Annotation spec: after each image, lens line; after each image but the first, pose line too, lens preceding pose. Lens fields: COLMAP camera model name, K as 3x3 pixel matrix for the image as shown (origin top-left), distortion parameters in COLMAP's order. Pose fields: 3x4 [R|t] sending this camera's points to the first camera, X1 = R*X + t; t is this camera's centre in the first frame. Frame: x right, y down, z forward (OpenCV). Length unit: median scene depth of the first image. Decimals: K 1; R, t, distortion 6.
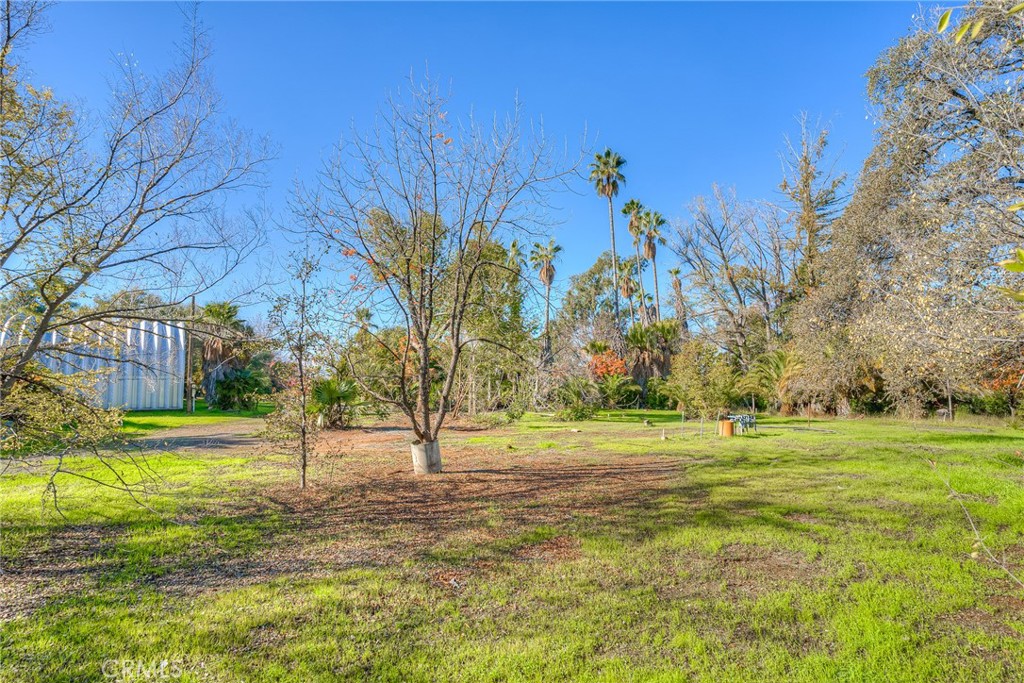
lens RADIAL K [[549.7, 0, 513.9], [0, 549.7, 348.9], [0, 0, 1]] dist [0.001799, 0.001702]
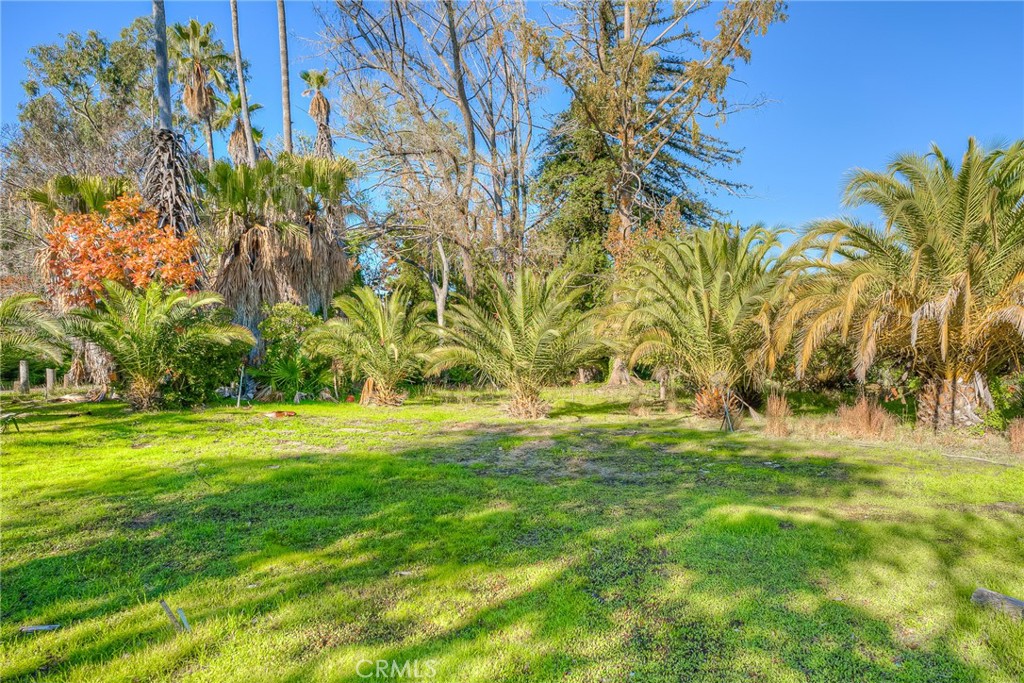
lens RADIAL K [[549.7, 0, 513.9], [0, 549.7, 348.9], [0, 0, 1]] dist [0.001799, 0.001702]
pose [[0.739396, -0.006455, 0.673240, 0.129352], [-0.067159, 0.994260, 0.083291, 0.042148], [-0.669913, -0.106799, 0.734718, 0.654990]]
